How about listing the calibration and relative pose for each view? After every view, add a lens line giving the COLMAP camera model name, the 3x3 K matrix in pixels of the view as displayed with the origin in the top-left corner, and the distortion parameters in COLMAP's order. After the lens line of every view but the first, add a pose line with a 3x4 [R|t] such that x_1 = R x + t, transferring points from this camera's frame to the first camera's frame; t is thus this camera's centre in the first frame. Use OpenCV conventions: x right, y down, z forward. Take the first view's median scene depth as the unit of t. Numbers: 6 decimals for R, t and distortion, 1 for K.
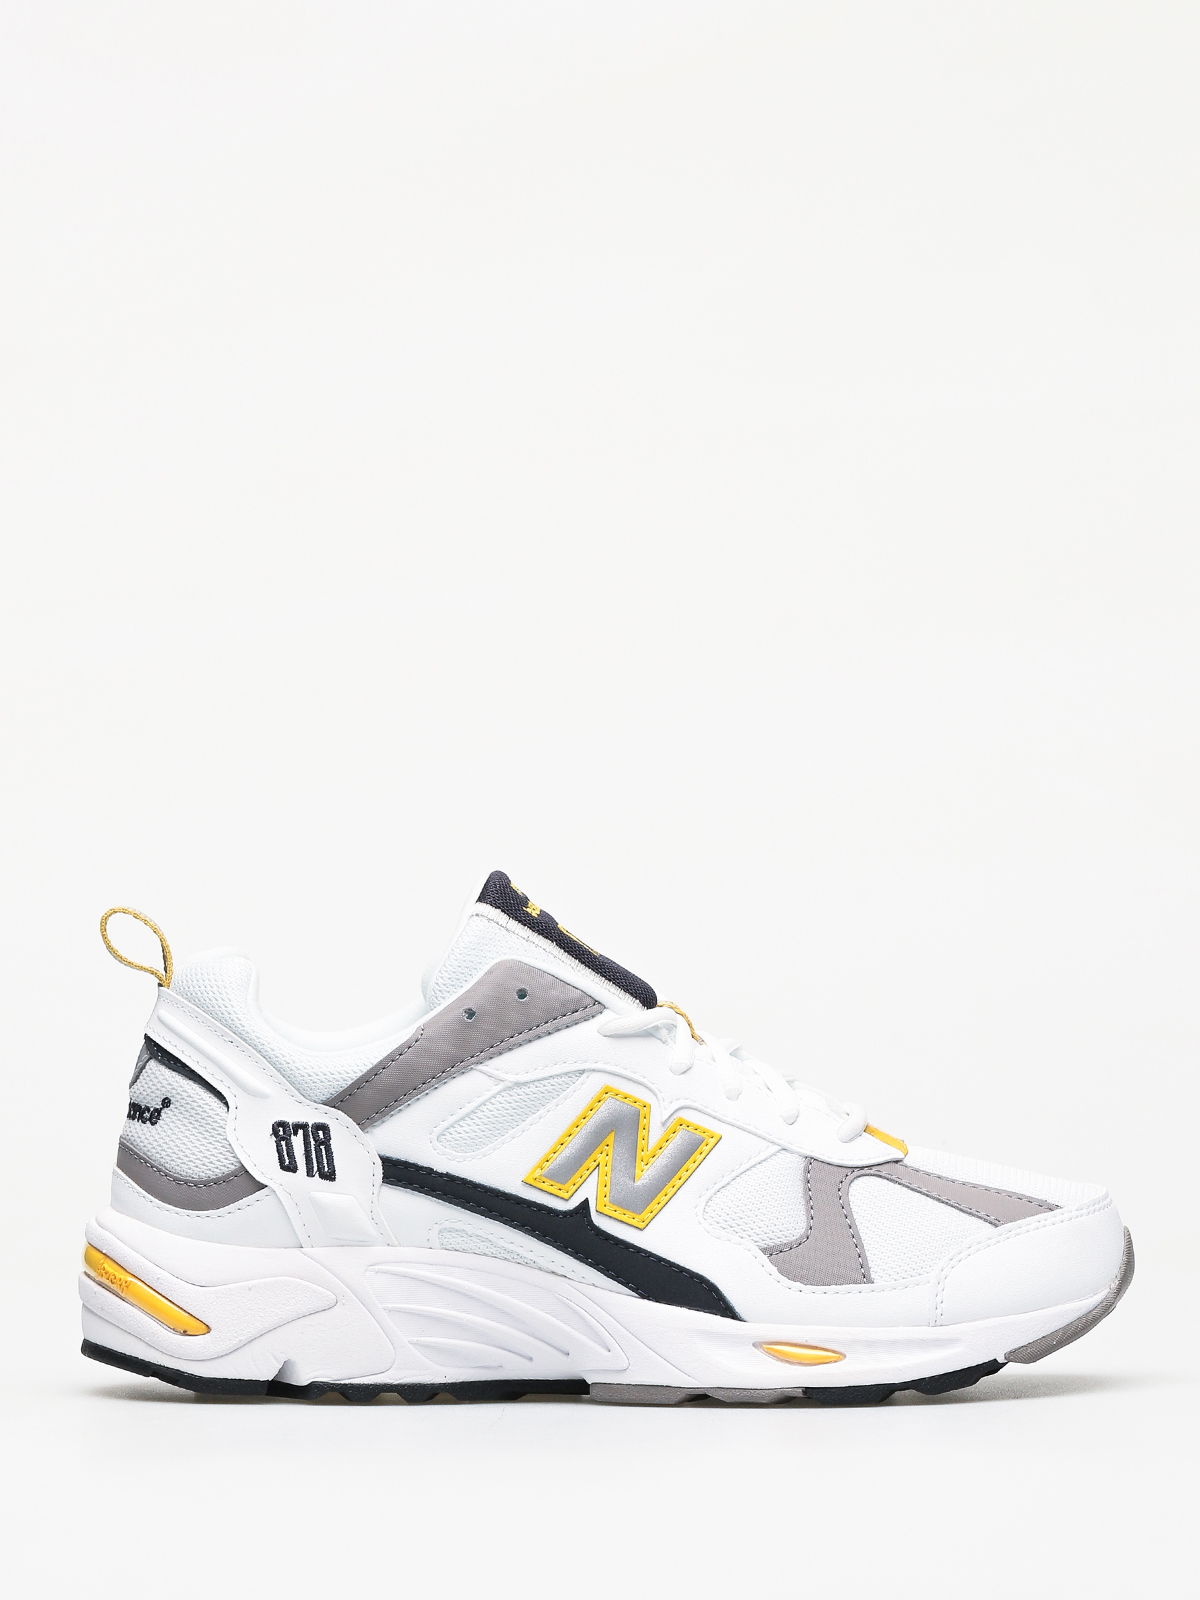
lens RADIAL K [[5958.5, 0, 600.1], [0, 5958.5, 800.6], [0, 0, 1]] dist [-0.063422, 0.000000]
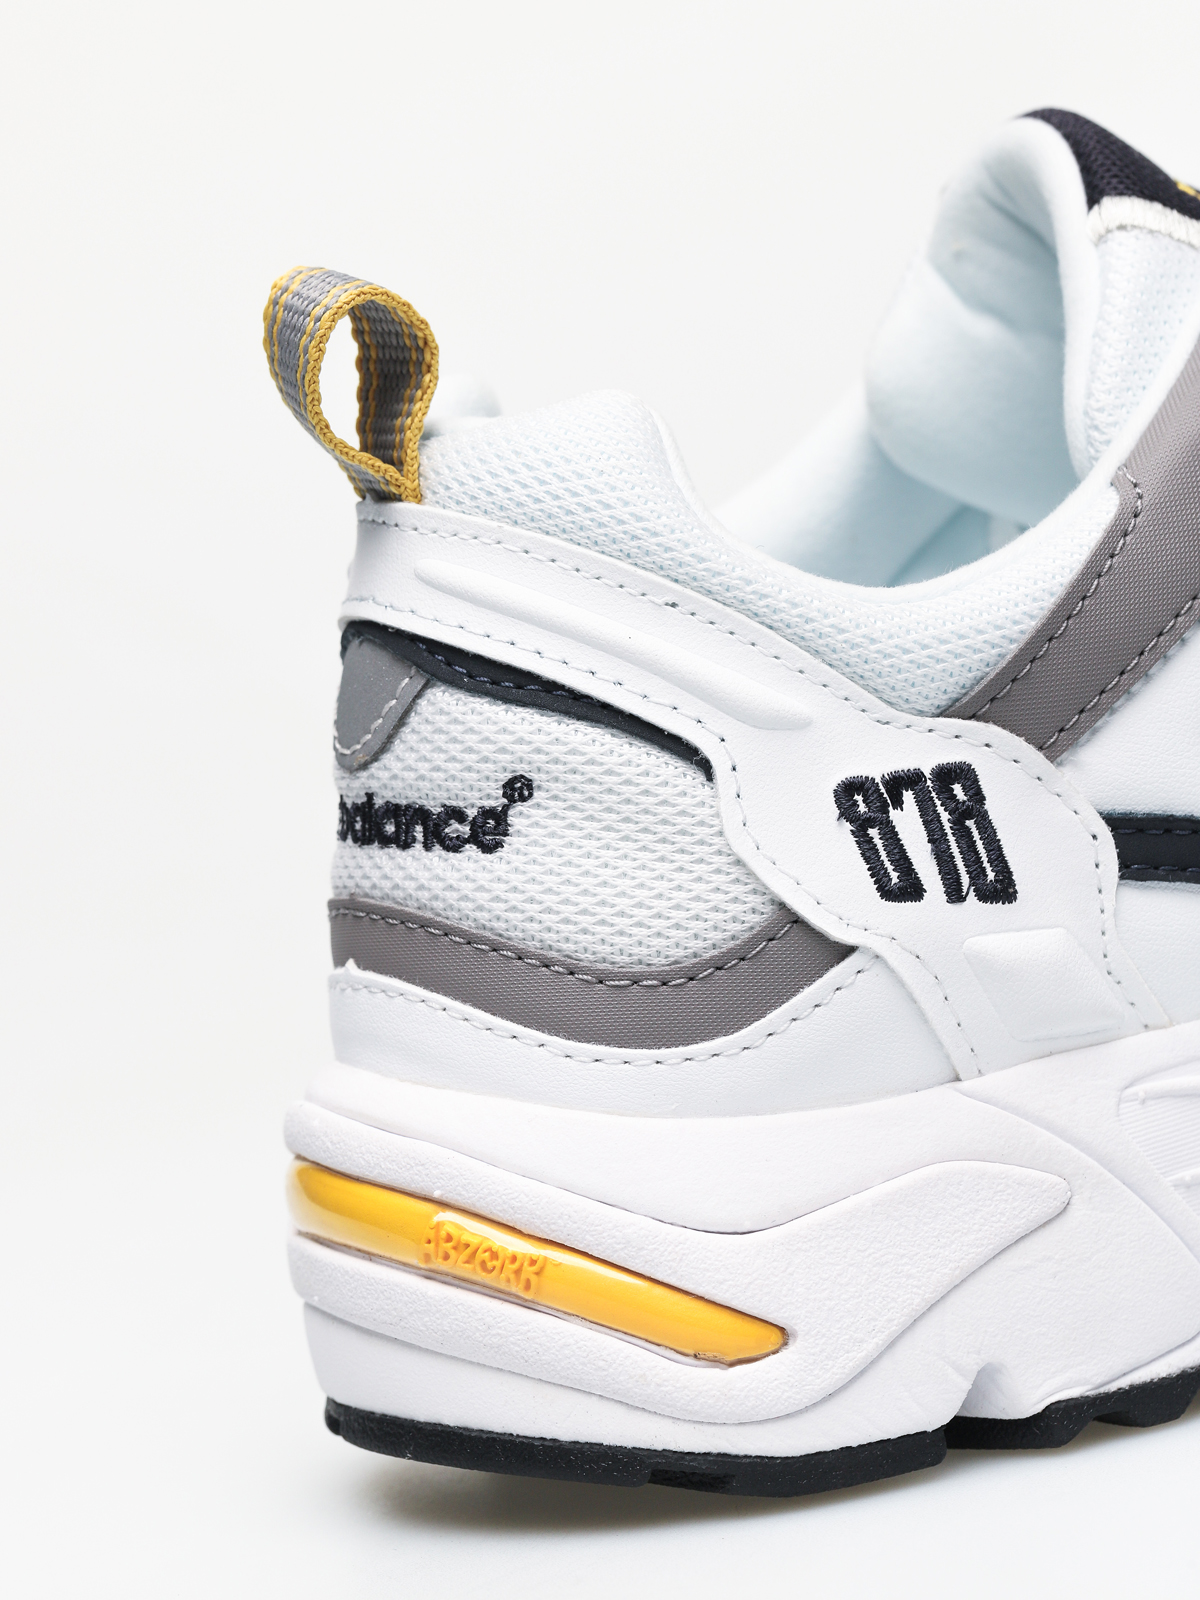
lens RADIAL K [[5958.5, 0, 600.6], [0, 5958.5, 796.9], [0, 0, 1]] dist [-0.063422, 0.000000]
pose [[0.917586, -0.199734, 0.343720, -0.204240], [0.157364, 0.976488, 0.147335, -0.005473], [-0.365066, -0.081103, 0.927442, 0.642758]]
